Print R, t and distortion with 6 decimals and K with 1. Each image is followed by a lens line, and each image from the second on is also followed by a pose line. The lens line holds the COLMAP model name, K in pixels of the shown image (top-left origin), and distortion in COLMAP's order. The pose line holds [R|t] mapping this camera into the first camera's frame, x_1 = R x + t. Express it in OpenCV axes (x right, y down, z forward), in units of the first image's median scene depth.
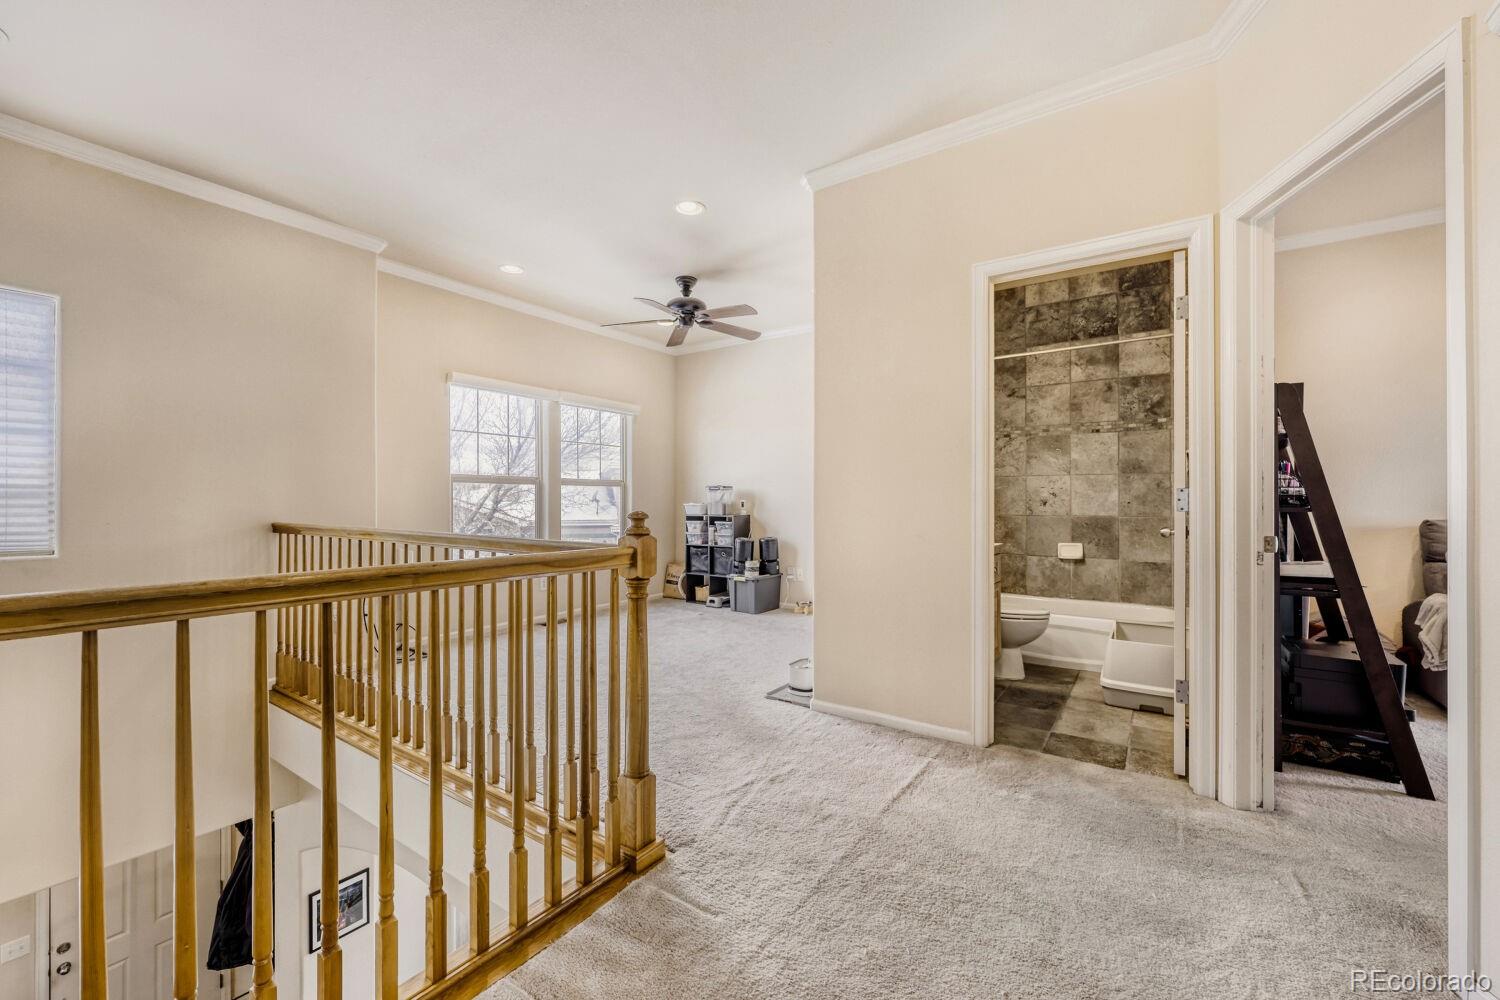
lens RADIAL K [[612.7, 0, 746.9], [0, 612.7, 488.7], [0, 0, 1]] dist [-0.001360, 0.000038]
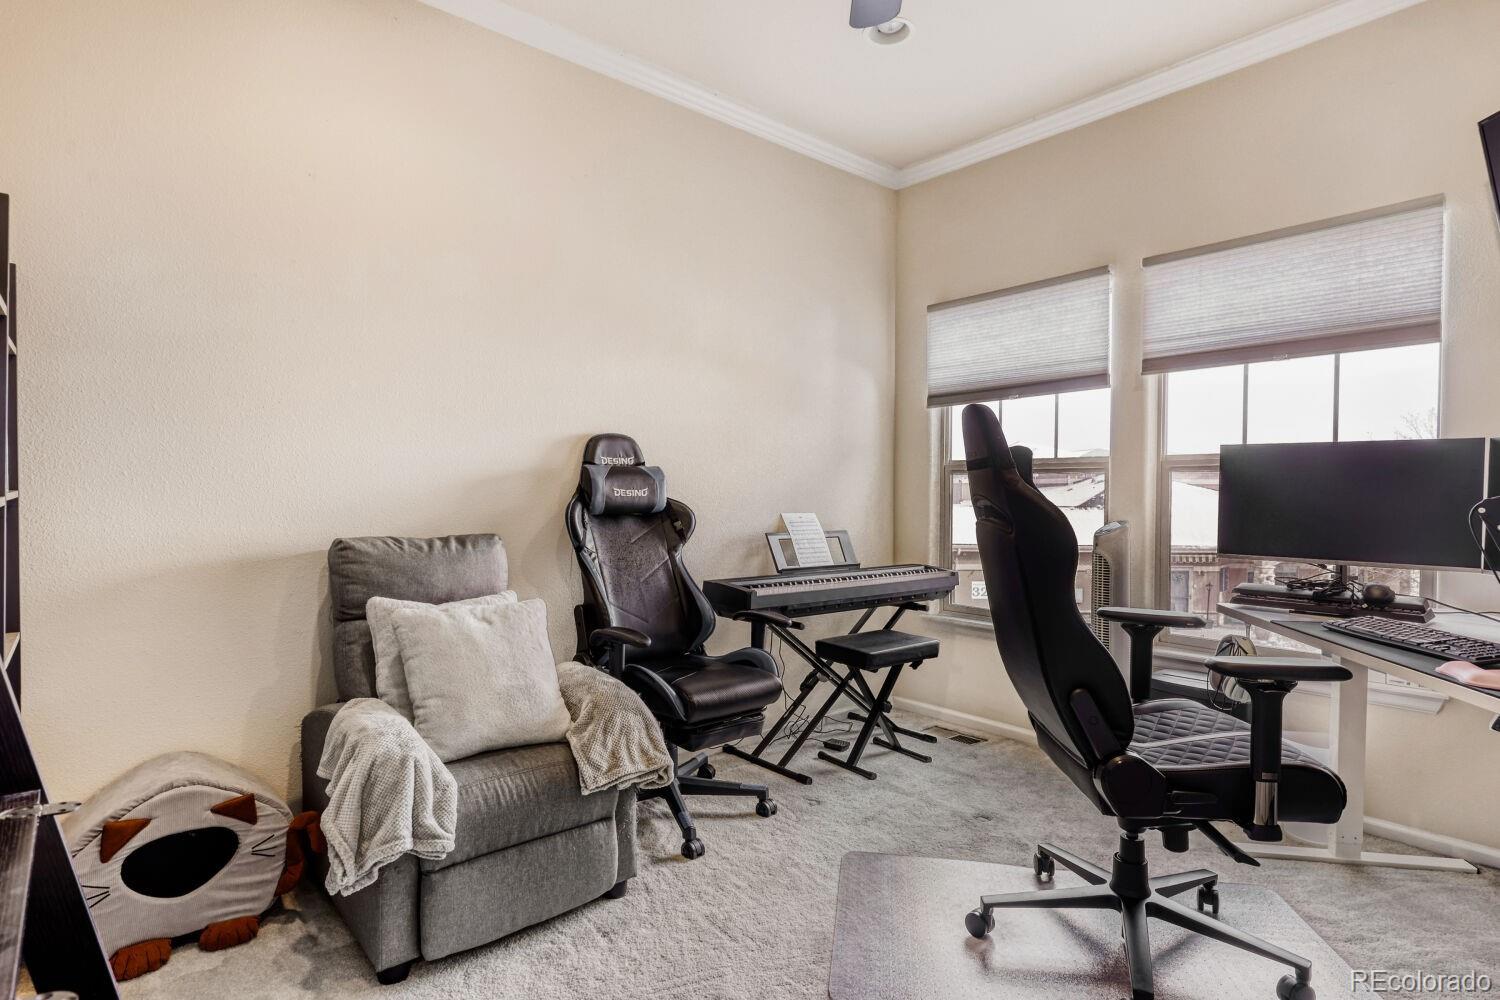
lens RADIAL K [[776.2, 0, 750.0], [0, 776.2, 500.0], [0, 0, 1]] dist [0.000570, 0.000112]
pose [[0.249843, -0.008085, 0.968253, 0.612519], [-0.016363, 0.999787, 0.012570, 0.001527], [-0.968148, -0.018984, 0.249658, 0.545309]]
